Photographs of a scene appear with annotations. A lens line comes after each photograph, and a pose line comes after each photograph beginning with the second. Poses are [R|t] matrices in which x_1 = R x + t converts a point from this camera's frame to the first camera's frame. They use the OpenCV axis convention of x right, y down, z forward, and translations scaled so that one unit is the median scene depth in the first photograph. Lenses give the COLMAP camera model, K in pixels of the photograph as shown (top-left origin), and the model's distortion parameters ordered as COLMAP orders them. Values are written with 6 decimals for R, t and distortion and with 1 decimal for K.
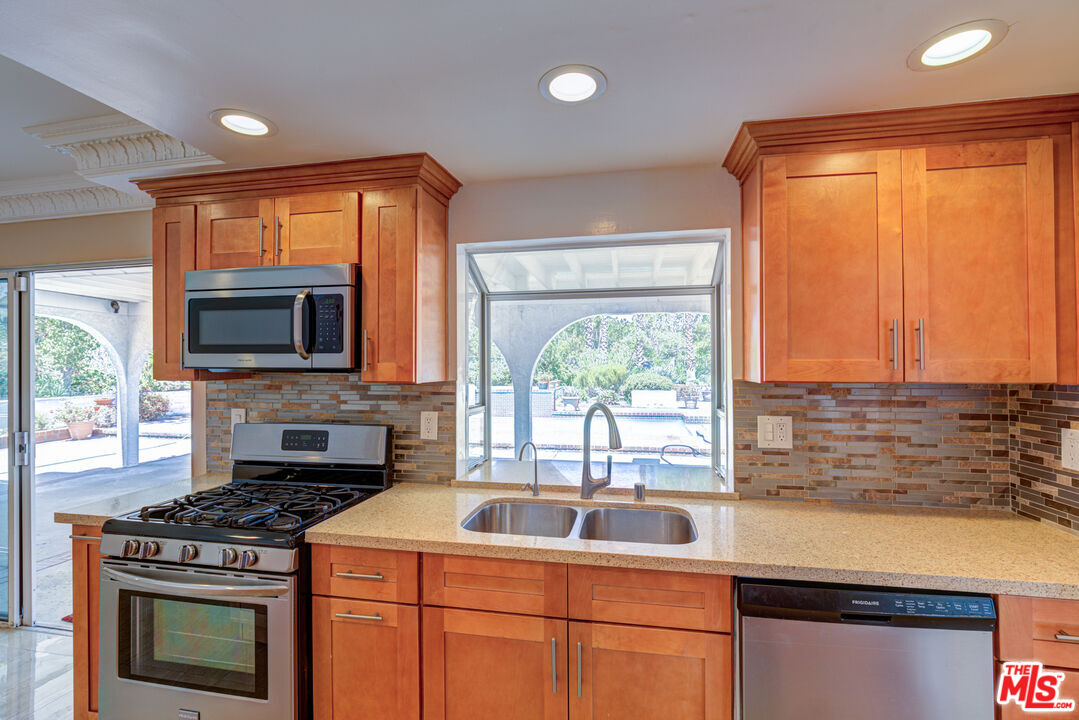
lens RADIAL K [[498.7, 0, 532.8], [0, 498.7, 355.4], [0, 0, 1]] dist [-0.016388, 0.003951]
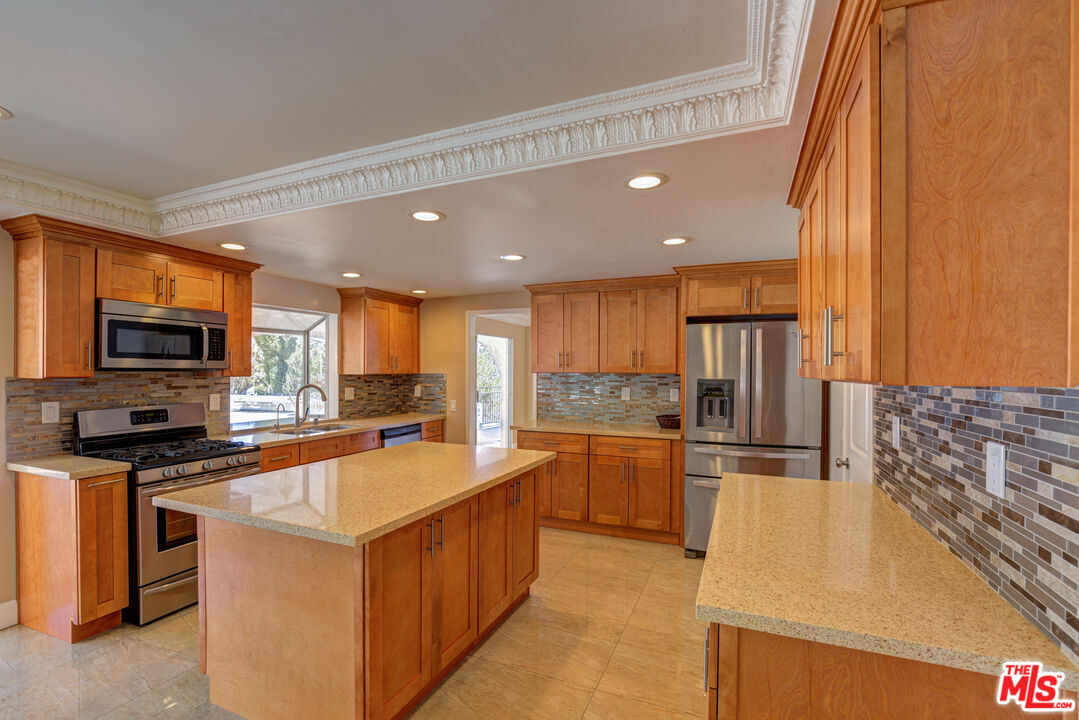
lens RADIAL K [[498.7, 0, 534.3], [0, 498.7, 371.0], [0, 0, 1]] dist [-0.016388, 0.003951]
pose [[0.205891, 0.000561, 0.978575, -1.886429], [-0.015530, 0.999876, 0.002695, 0.010925], [-0.978452, -0.015752, 0.205875, -0.505235]]
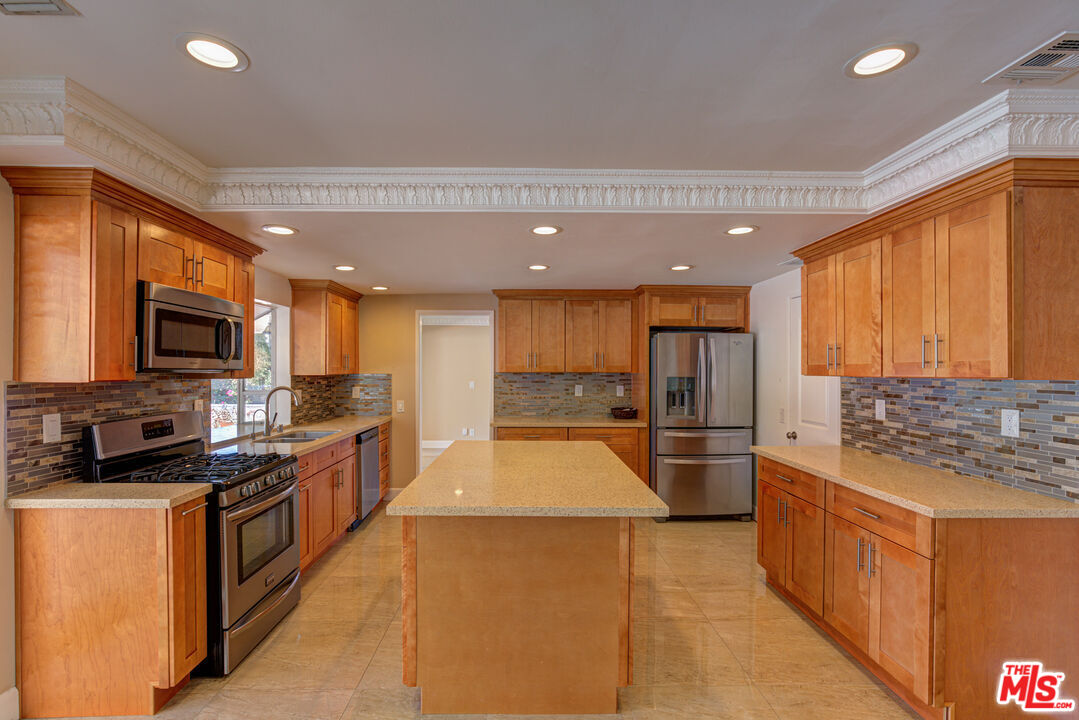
lens RADIAL K [[498.7, 0, 536.9], [0, 498.7, 368.0], [0, 0, 1]] dist [-0.016388, 0.003951]
pose [[-0.223605, 0.003624, 0.974673, -2.061254], [-0.014611, 0.999868, -0.007070, 0.019034], [-0.974570, -0.015822, -0.223523, 0.415550]]
